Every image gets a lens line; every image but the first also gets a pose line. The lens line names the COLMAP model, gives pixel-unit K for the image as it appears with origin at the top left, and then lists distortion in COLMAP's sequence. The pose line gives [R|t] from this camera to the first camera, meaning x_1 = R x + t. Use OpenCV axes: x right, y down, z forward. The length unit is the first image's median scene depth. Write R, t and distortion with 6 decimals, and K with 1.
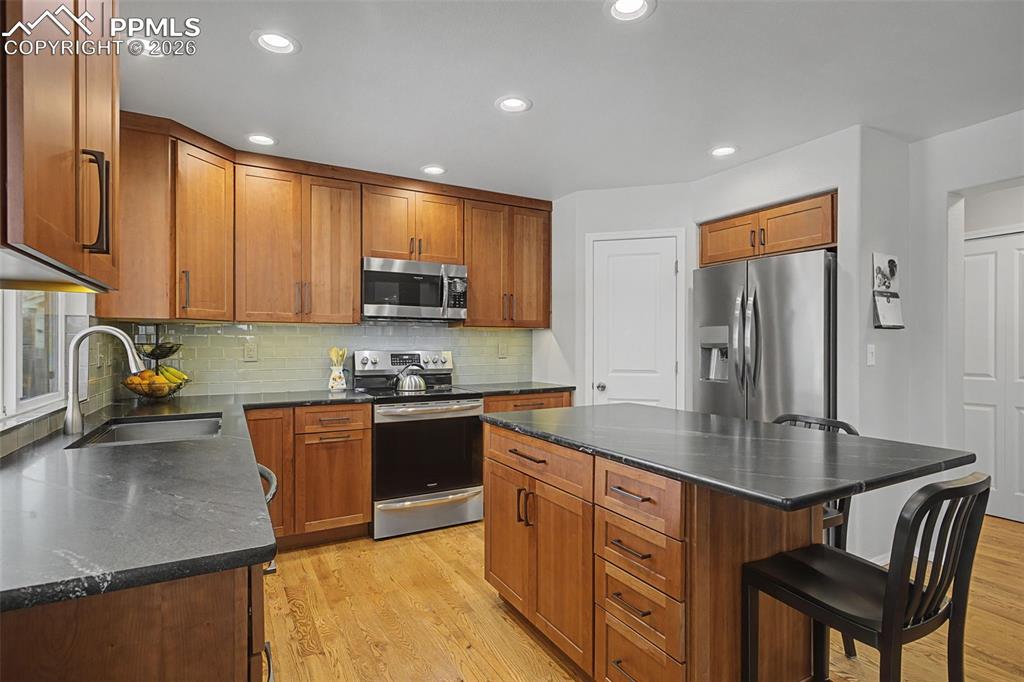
lens RADIAL K [[507.7, 0, 512.0], [0, 507.7, 345.7], [0, 0, 1]] dist [0.000401, 0.000293]
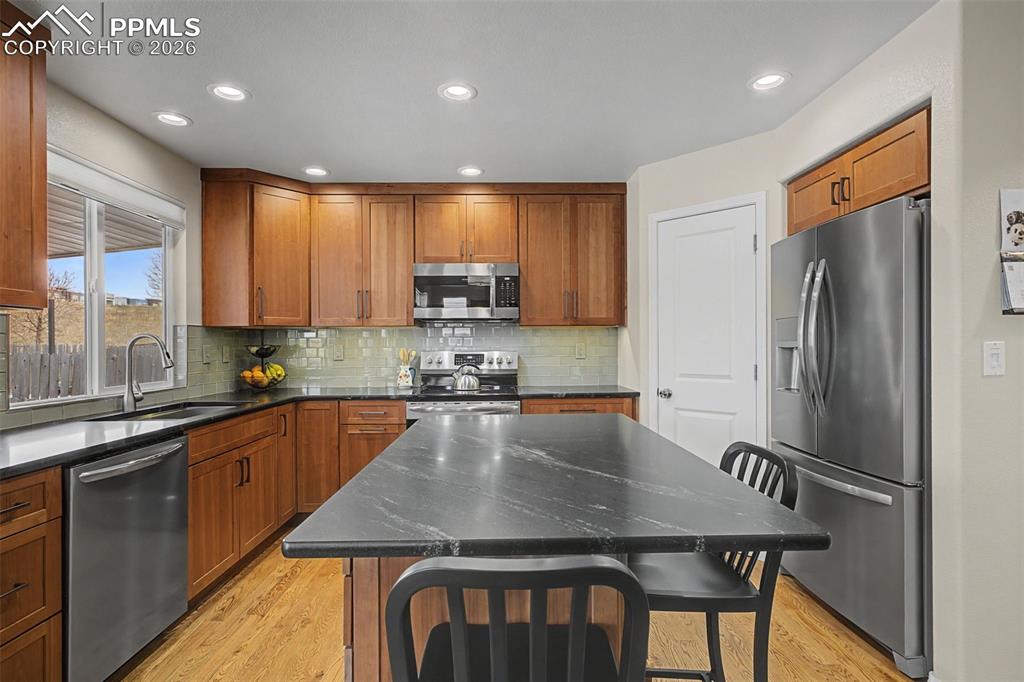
lens RADIAL K [[507.7, 0, 512.0], [0, 507.7, 345.7], [0, 0, 1]] dist [0.000401, 0.000293]
pose [[0.881044, -0.005135, -0.473007, 0.391844], [0.005180, 0.999986, -0.001206, 0.000810], [0.473007, -0.001388, 0.881058, 0.151730]]
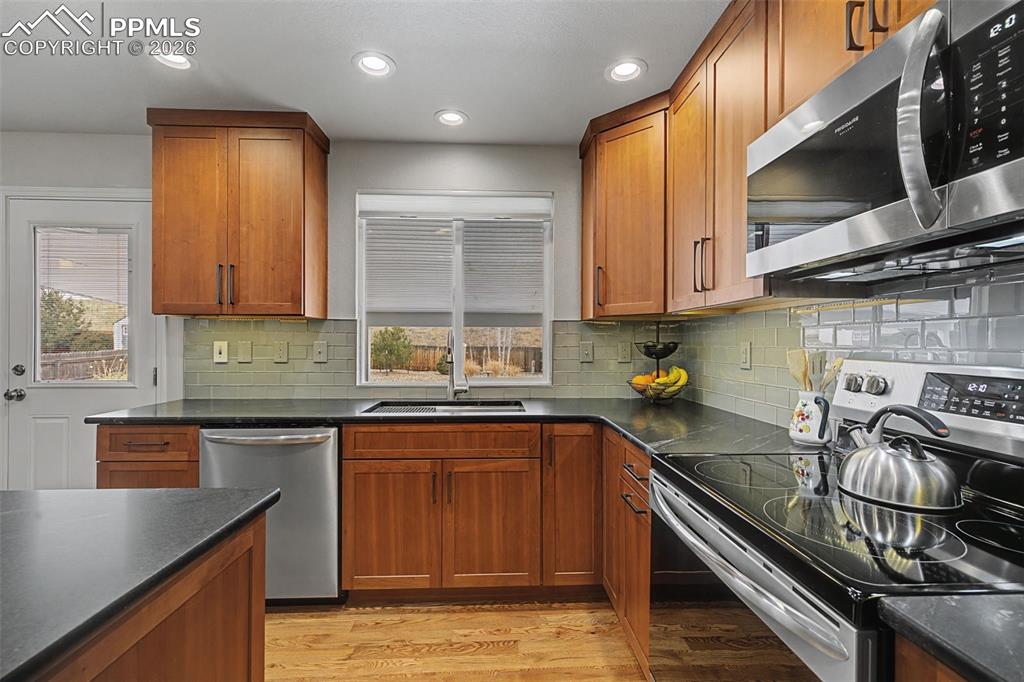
lens RADIAL K [[451.6, 0, 511.7], [0, 451.6, 343.9], [0, 0, 1]] dist [-0.000707, -0.000053]
pose [[-0.449627, -0.001050, -0.893216, 0.153995], [-0.005162, 0.999986, 0.001423, -0.001345], [0.893202, 0.005250, -0.449626, 0.979845]]
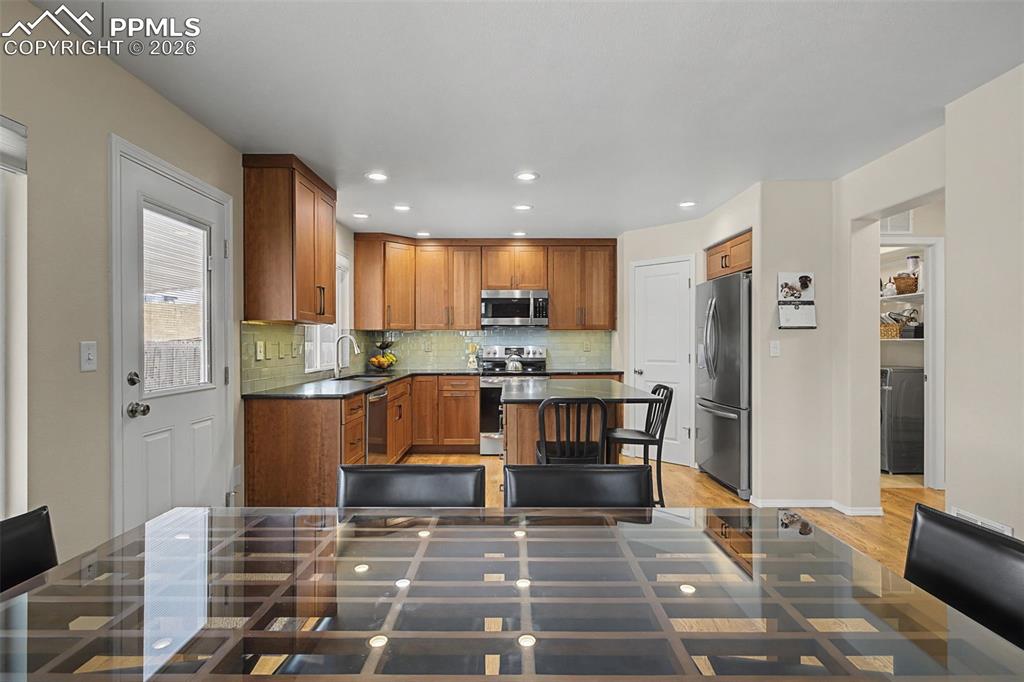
lens RADIAL K [[502.1, 0, 512.0], [0, 502.1, 341.0], [0, 0, 1]] dist [0.002592, 0.001345]
pose [[0.876075, -0.003466, -0.482162, 0.595917], [0.001558, 0.999989, -0.004358, 0.002147], [0.482172, 0.003066, 0.876071, -0.411574]]
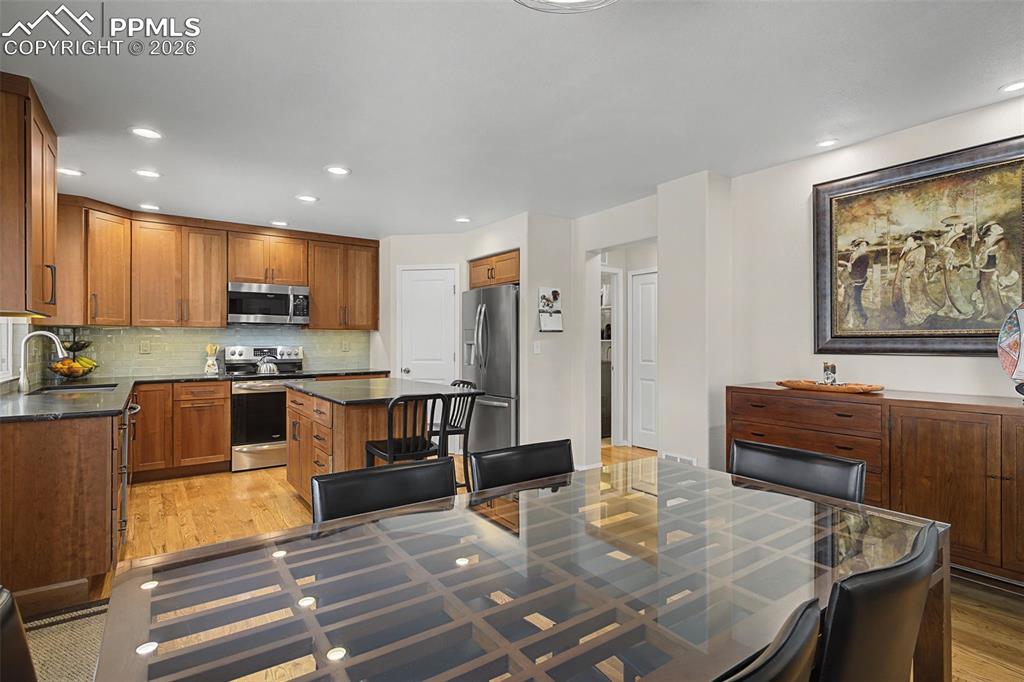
lens RADIAL K [[502.1, 0, 512.0], [0, 502.1, 341.0], [0, 0, 1]] dist [0.002592, 0.001345]
pose [[0.993891, -0.001171, 0.110361, 0.355485], [0.001549, 0.999993, -0.003334, 0.001603], [-0.110357, 0.003485, 0.993886, -0.522701]]
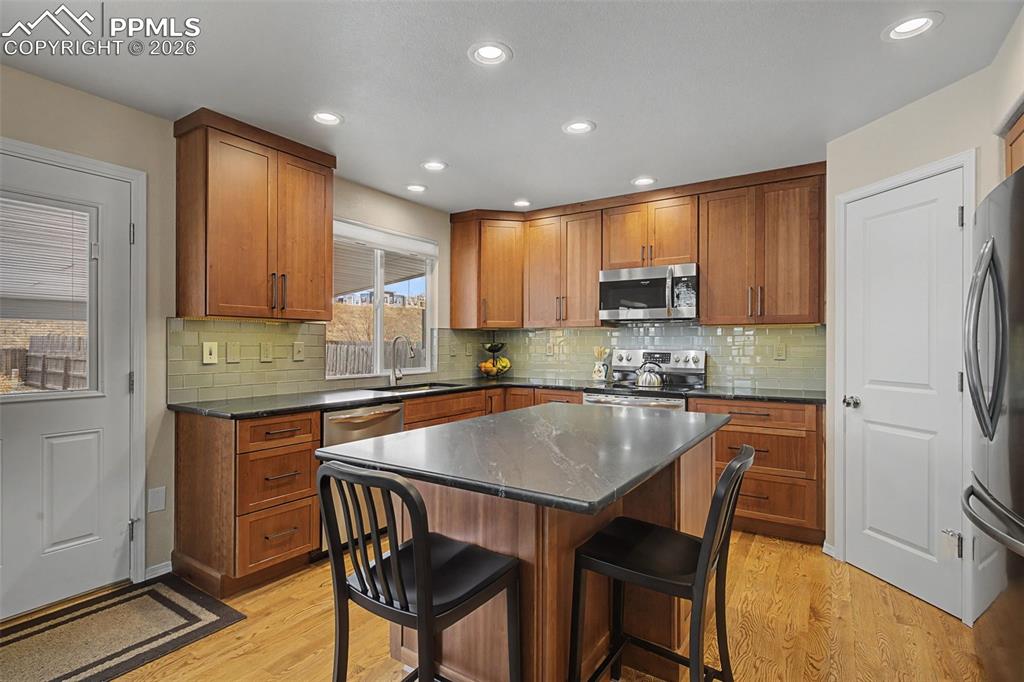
lens RADIAL K [[502.1, 0, 512.0], [0, 502.1, 341.0], [0, 0, 1]] dist [0.002592, 0.001345]
pose [[0.460465, -0.004378, -0.887667, 0.660496], [-0.004185, 0.999966, -0.007103, 0.000278], [0.887668, 0.006985, 0.460431, 0.265112]]
